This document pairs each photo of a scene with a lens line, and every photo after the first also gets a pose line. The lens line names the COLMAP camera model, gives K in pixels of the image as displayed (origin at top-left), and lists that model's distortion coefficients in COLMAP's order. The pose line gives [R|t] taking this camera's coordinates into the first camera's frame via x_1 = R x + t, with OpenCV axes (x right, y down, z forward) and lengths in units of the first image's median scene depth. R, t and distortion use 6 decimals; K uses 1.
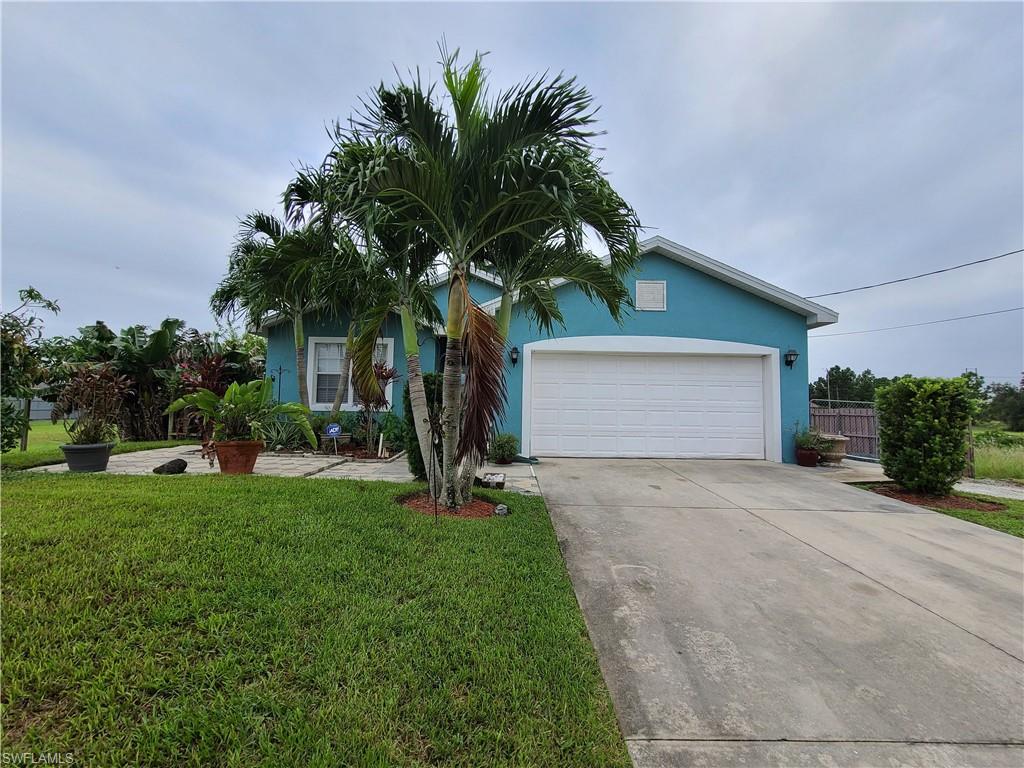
lens RADIAL K [[406.8, 0, 513.0], [0, 406.8, 380.7], [0, 0, 1]] dist [-0.002113, -0.000176]
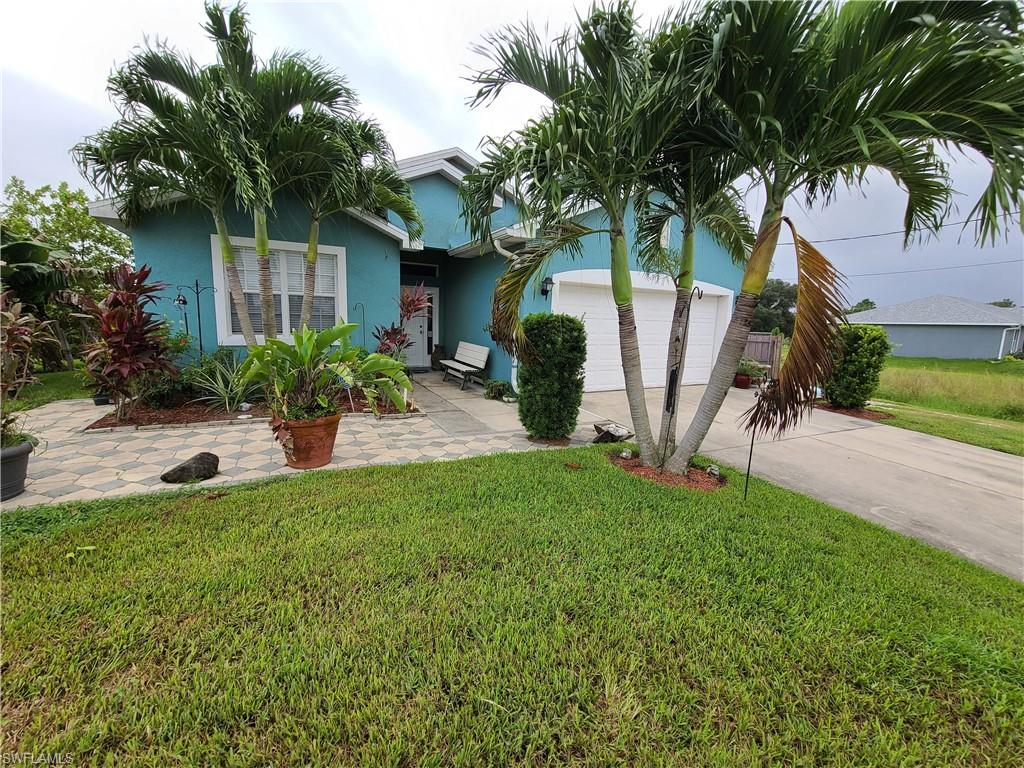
lens RADIAL K [[406.8, 0, 513.0], [0, 406.8, 380.7], [0, 0, 1]] dist [-0.002113, -0.000176]
pose [[0.900880, -0.048262, 0.431376, -0.453769], [-0.043050, 0.978966, 0.199431, -0.033653], [-0.431928, -0.198234, 0.879853, 0.204083]]
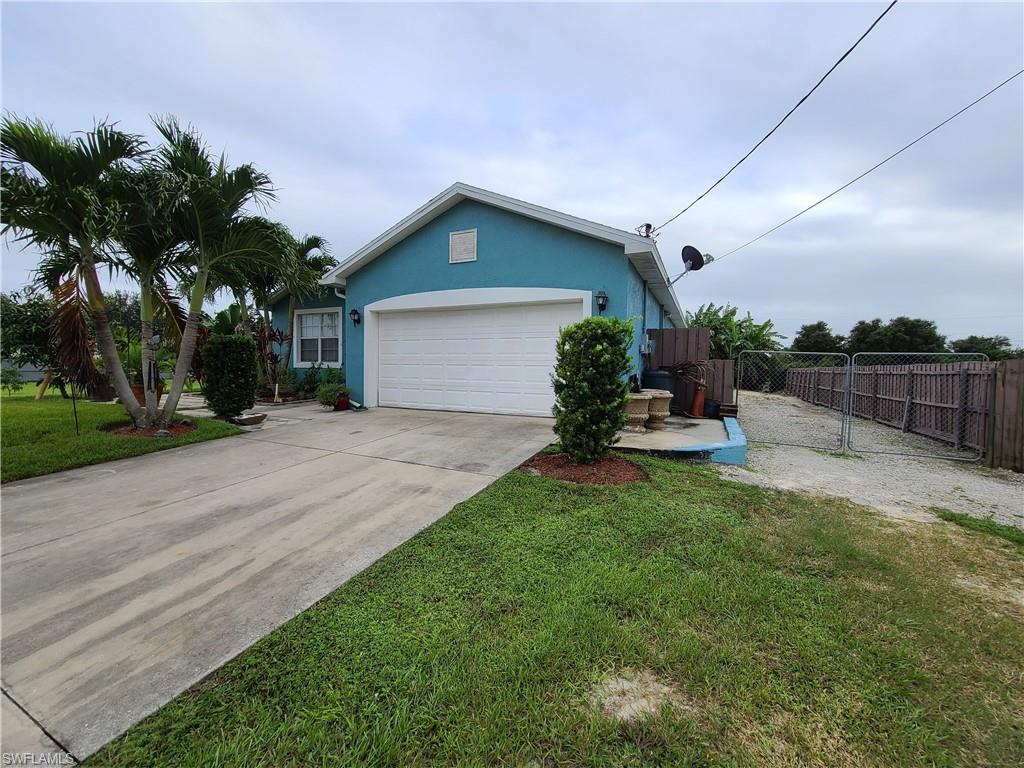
lens RADIAL K [[406.8, 0, 513.0], [0, 406.8, 380.7], [0, 0, 1]] dist [-0.002113, -0.000176]
pose [[0.905406, 0.010946, -0.424405, 0.873079], [0.028732, 0.995796, 0.086979, 0.029001], [0.423573, -0.090945, 0.901285, 0.149462]]
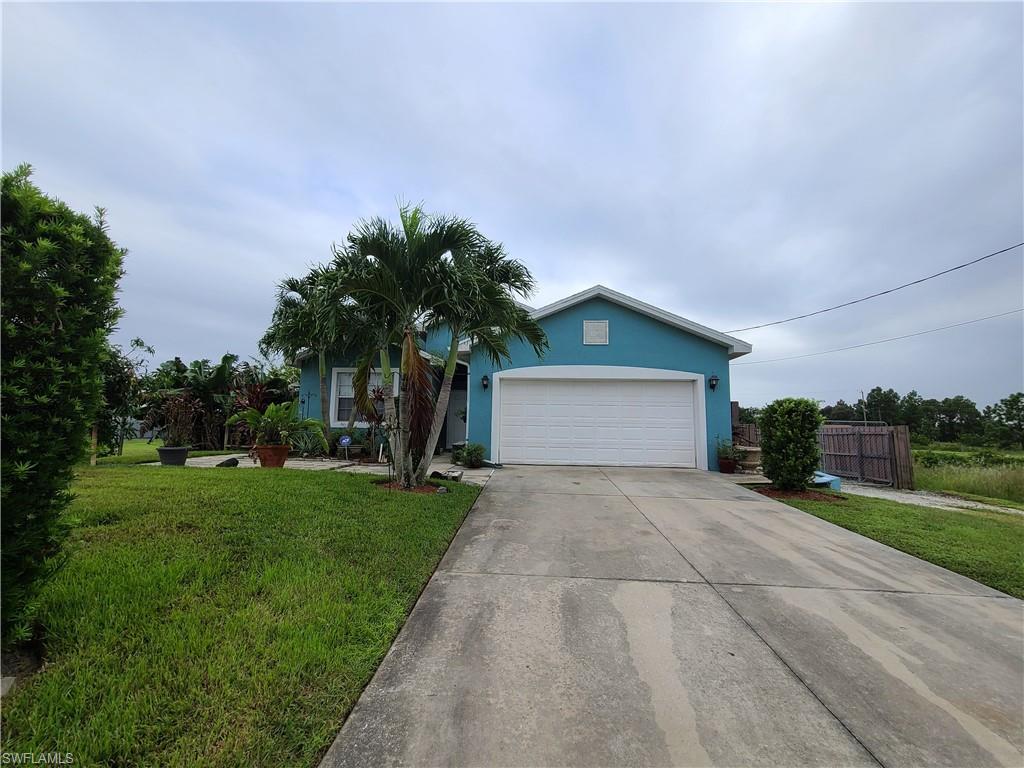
lens RADIAL K [[407.9, 0, 512.0], [0, 407.9, 384.0], [0, 0, 1]] dist [-0.002379, -0.000111]
pose [[0.996433, -0.007055, -0.084094, 0.190364], [0.002920, 0.998785, -0.049185, 0.006199], [0.084339, 0.048764, 0.995243, -0.245324]]
